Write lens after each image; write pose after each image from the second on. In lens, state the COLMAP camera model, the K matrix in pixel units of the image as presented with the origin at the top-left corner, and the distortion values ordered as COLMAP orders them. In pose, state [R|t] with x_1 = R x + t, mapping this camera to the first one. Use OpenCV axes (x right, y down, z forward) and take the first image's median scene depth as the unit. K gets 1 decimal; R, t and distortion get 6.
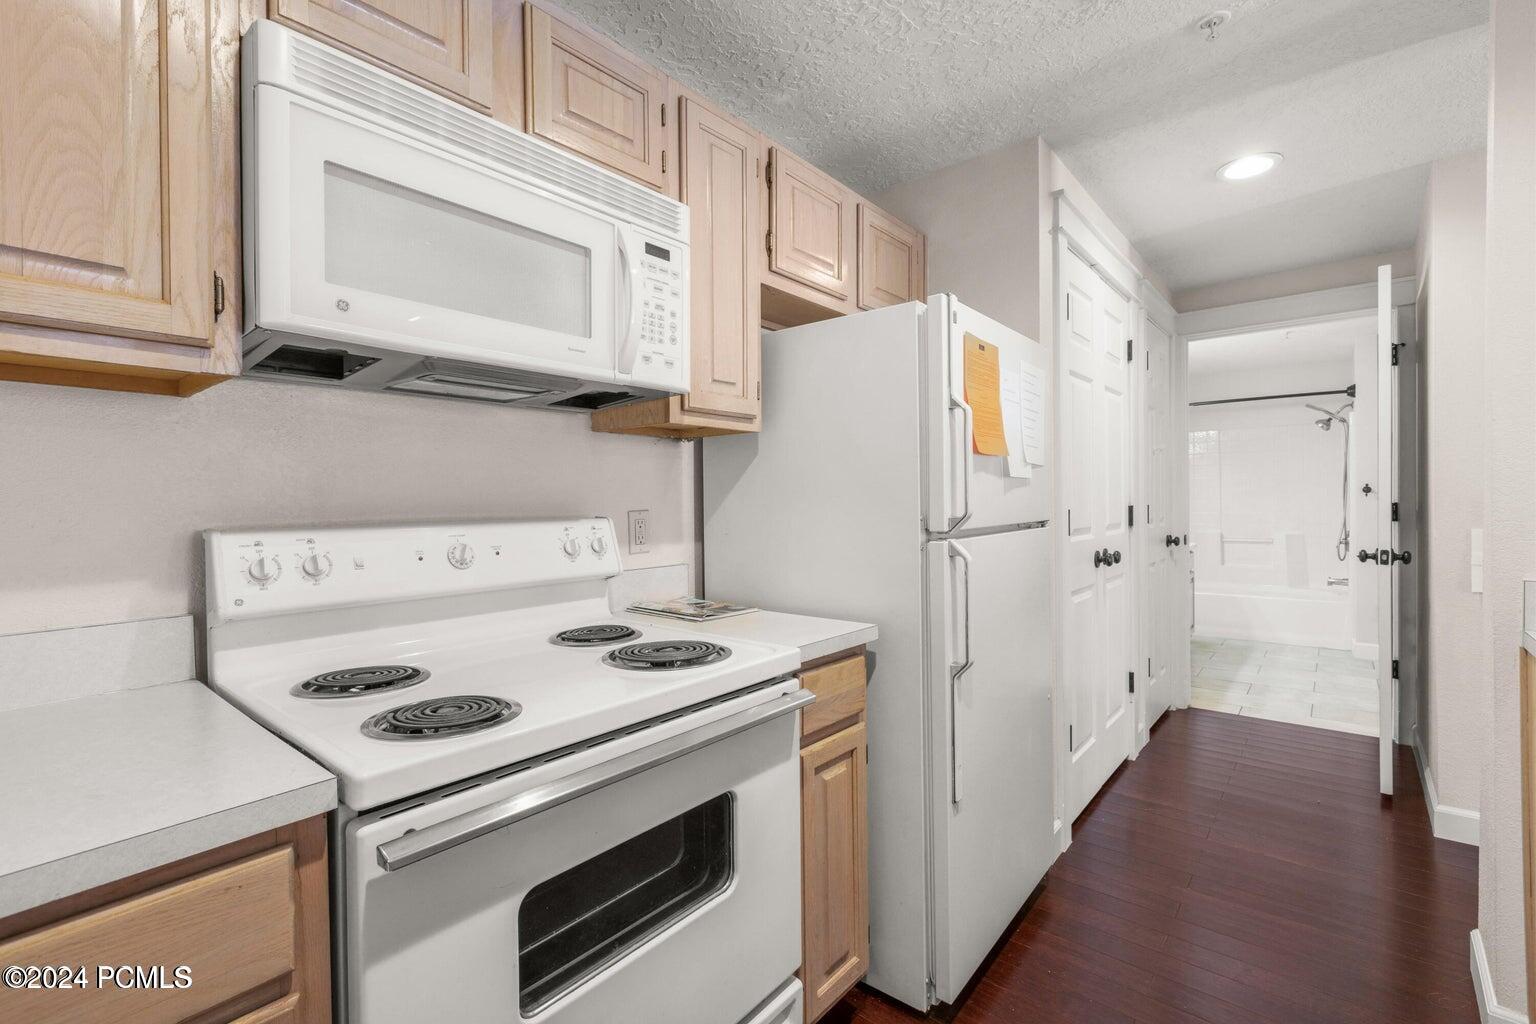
lens RADIAL K [[690.9, 0, 774.1], [0, 690.9, 507.5], [0, 0, 1]] dist [0.011000, -0.000061]
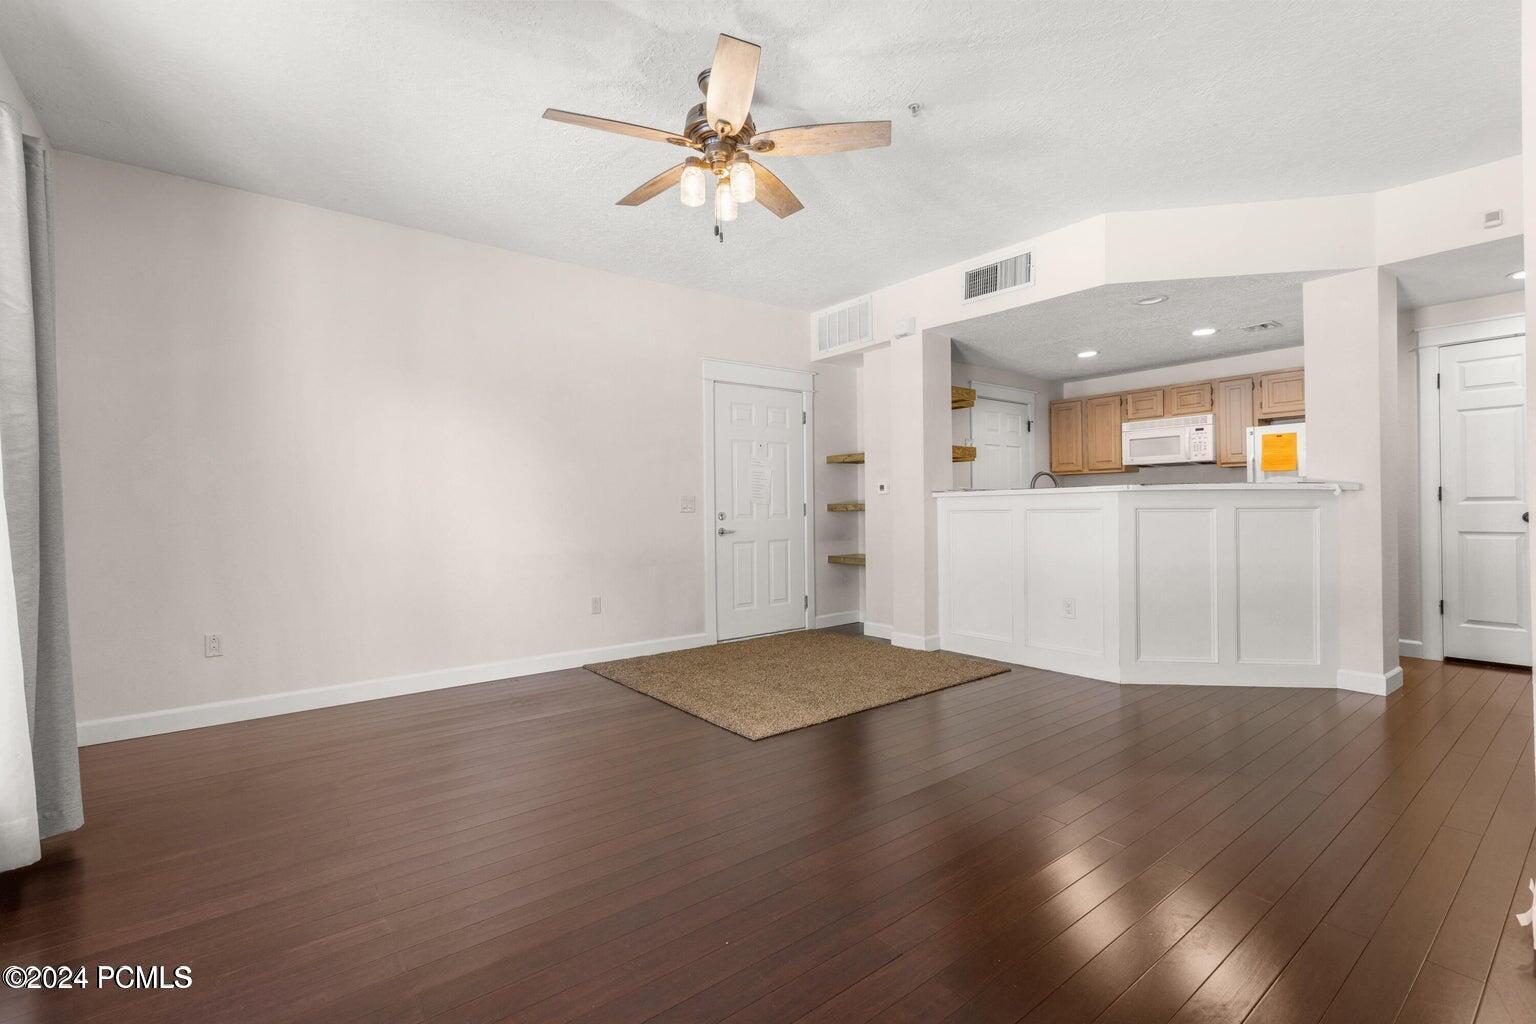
lens RADIAL K [[690.9, 0, 774.1], [0, 690.9, 507.5], [0, 0, 1]] dist [0.011000, -0.000061]
pose [[-0.212116, 0.009858, -0.977195, 5.478839], [0.000770, 0.999950, 0.009920, 0.078211], [0.977244, 0.001351, -0.212113, -0.778919]]
